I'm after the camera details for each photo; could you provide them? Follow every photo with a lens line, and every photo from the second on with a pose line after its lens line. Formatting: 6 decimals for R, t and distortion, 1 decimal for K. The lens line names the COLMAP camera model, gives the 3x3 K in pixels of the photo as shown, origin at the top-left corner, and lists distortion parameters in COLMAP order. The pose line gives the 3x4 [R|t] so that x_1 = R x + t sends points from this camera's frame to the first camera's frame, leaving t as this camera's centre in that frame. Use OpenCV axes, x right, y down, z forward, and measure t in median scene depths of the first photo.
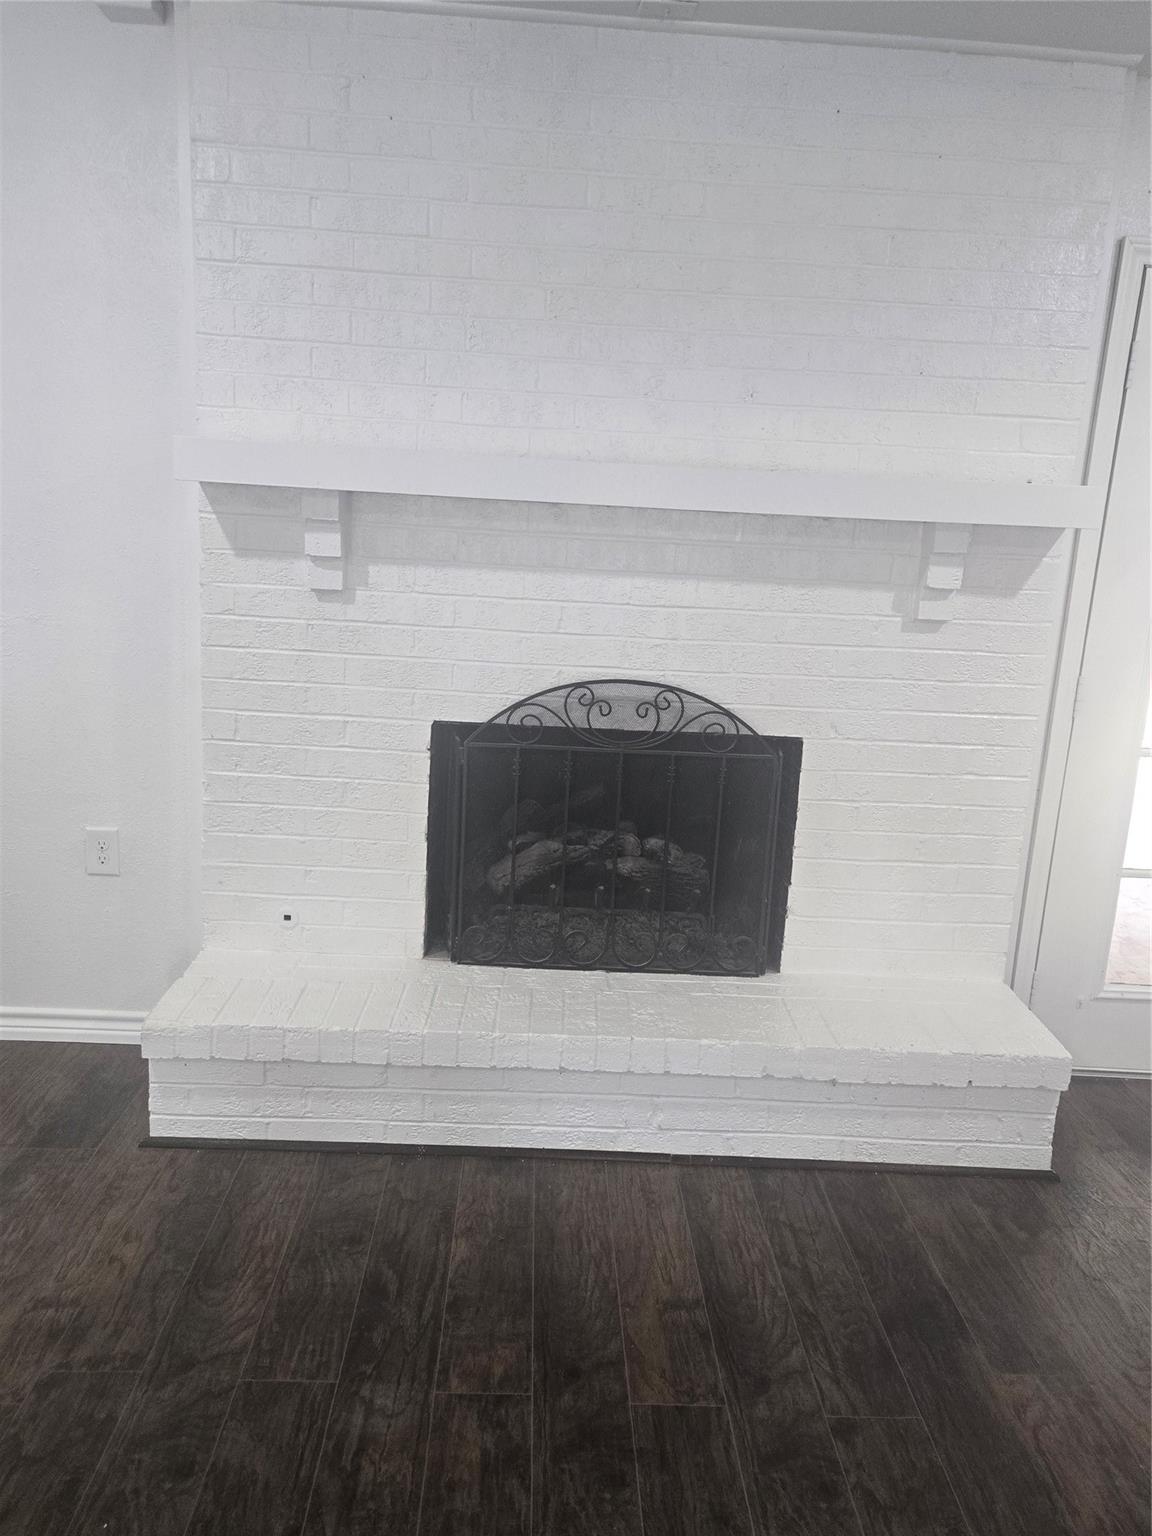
lens RADIAL K [[1077.8, 0, 578.9], [0, 1077.8, 763.8], [0, 0, 1]] dist [0.061487, -0.001834]
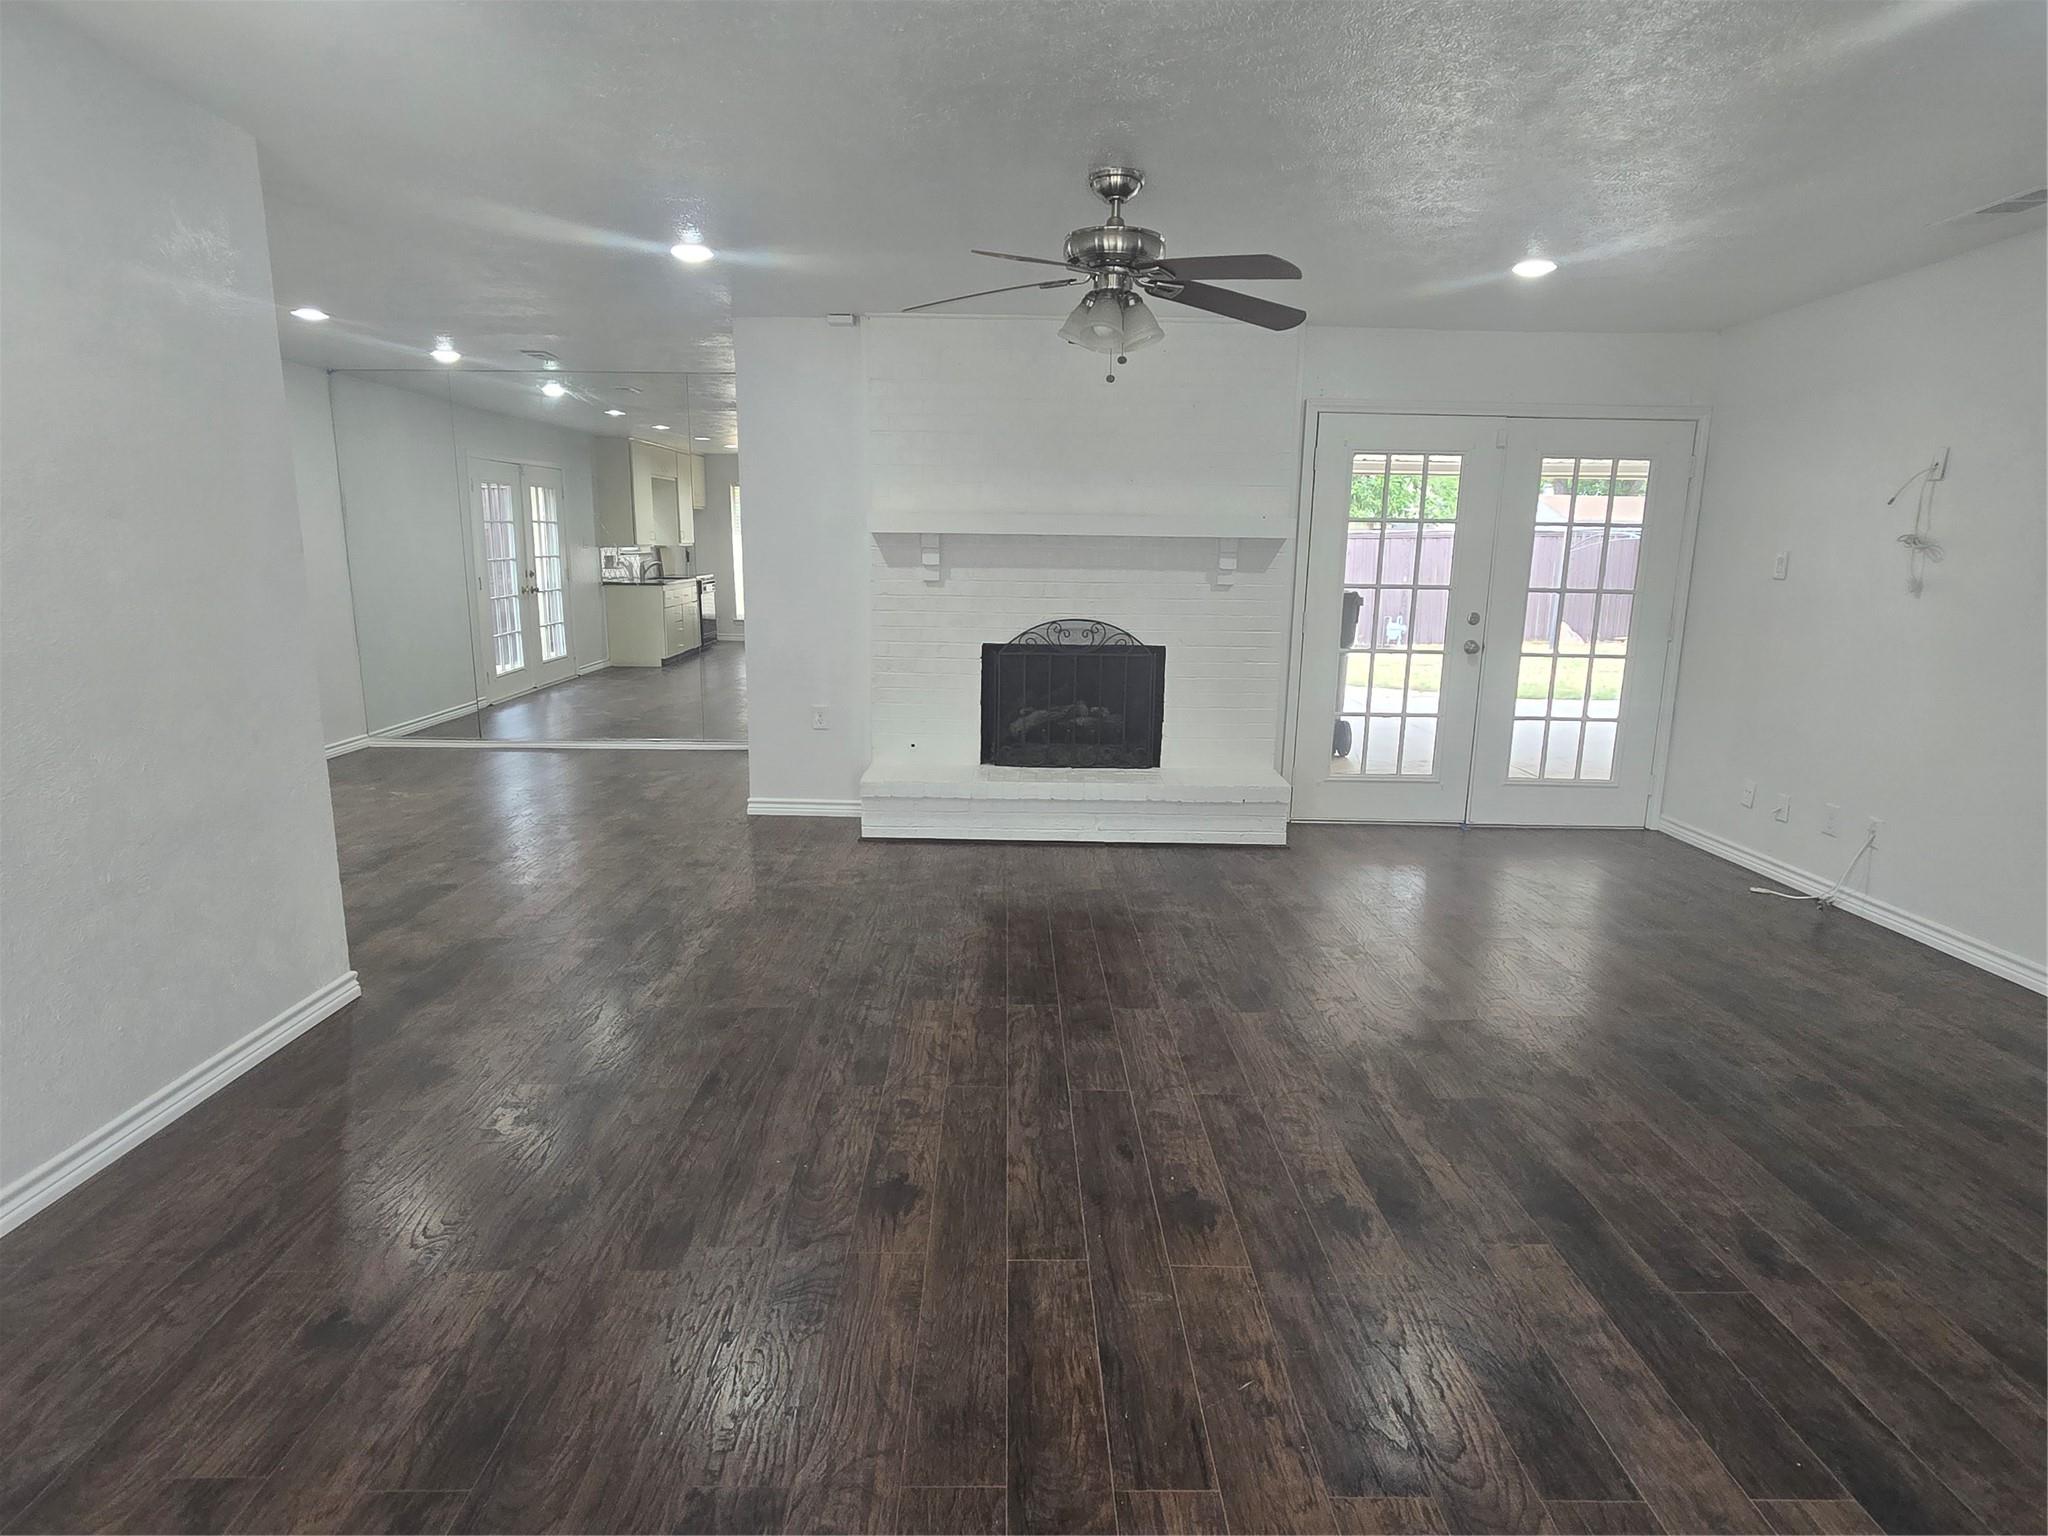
lens RADIAL K [[1072.3, 0, 1024.0], [0, 1072.3, 768.0], [0, 0, 1]] dist [-0.000721, -0.000853]
pose [[0.998871, -0.032186, -0.034948, 0.005935], [0.032127, 0.999481, -0.002241, 0.204757], [0.035002, 0.001115, 0.999387, -1.032249]]
